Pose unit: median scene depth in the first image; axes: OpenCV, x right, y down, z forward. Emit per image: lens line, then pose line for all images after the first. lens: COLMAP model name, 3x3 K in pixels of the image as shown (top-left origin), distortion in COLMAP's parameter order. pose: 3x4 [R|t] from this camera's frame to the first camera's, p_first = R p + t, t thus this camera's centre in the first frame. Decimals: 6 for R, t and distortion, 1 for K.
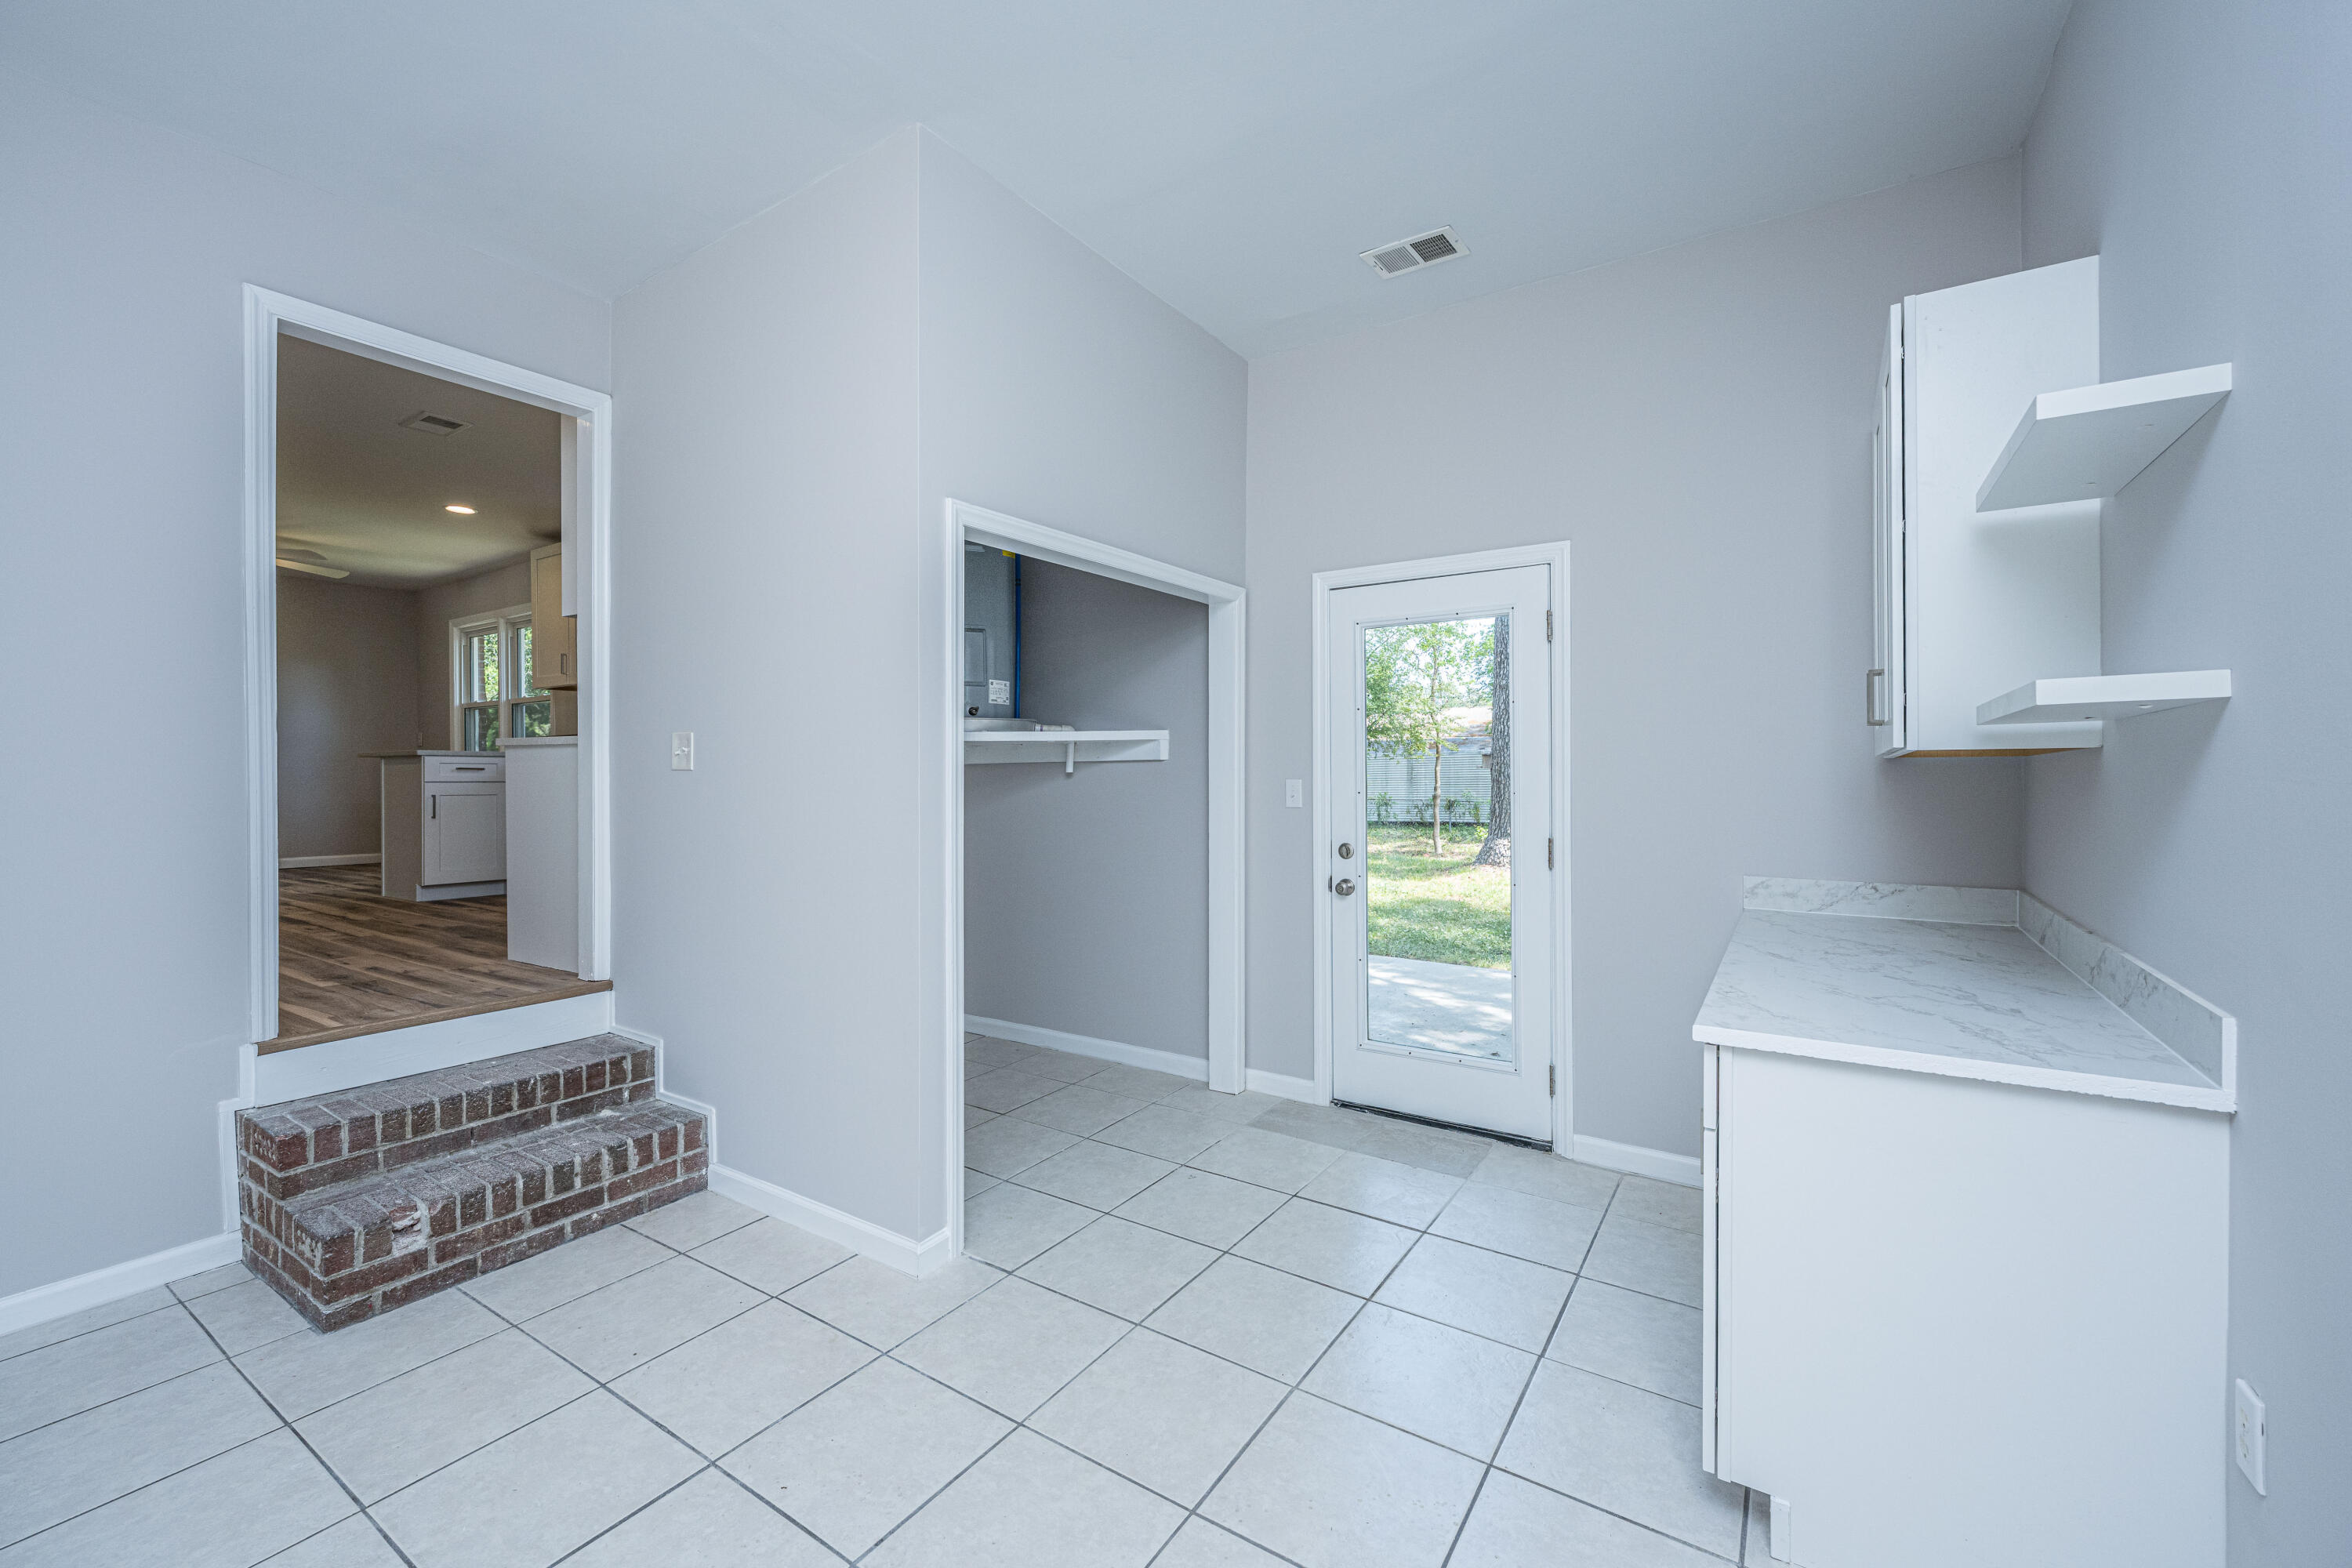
lens RADIAL K [[941.9, 0, 1179.8], [0, 941.9, 768.8], [0, 0, 1]] dist [-0.000751, 0.000503]
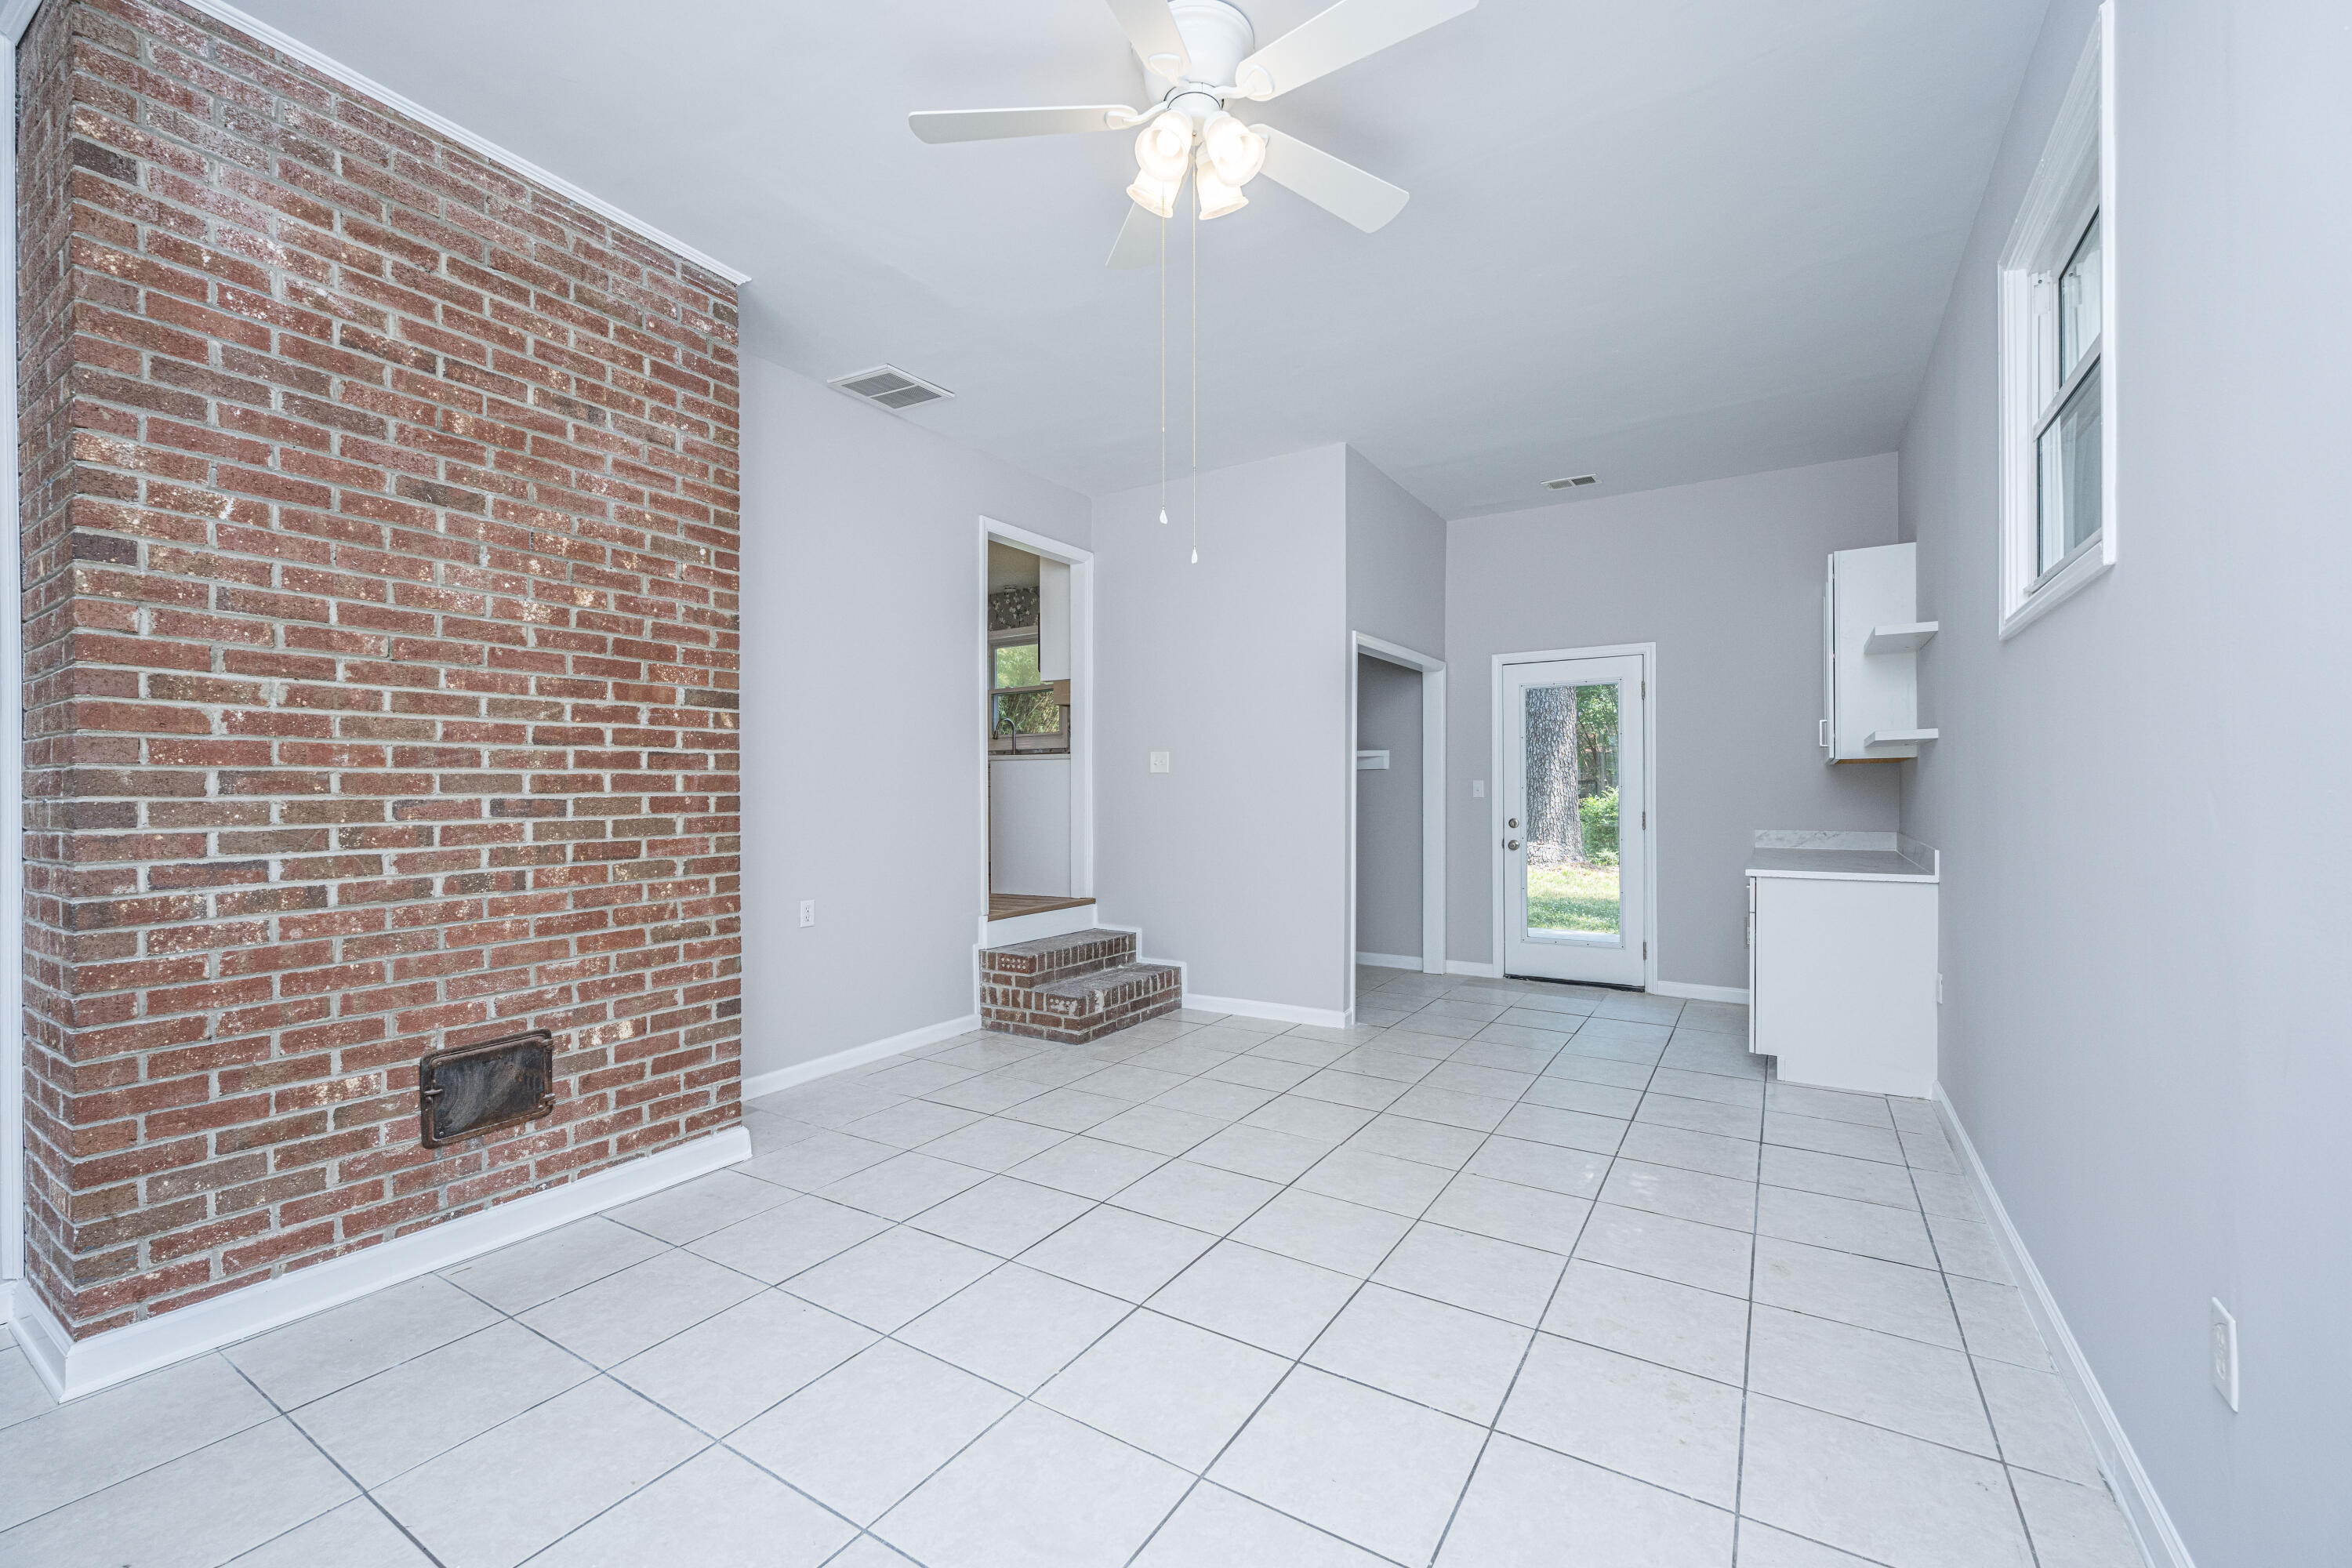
lens RADIAL K [[941.9, 0, 1188.8], [0, 941.9, 790.7], [0, 0, 1]] dist [-0.000751, 0.000503]
pose [[0.999665, 0.000252, 0.025886, -0.566188], [-0.000350, 0.999993, 0.003784, 0.030442], [-0.025885, -0.003792, 0.999658, -0.827336]]
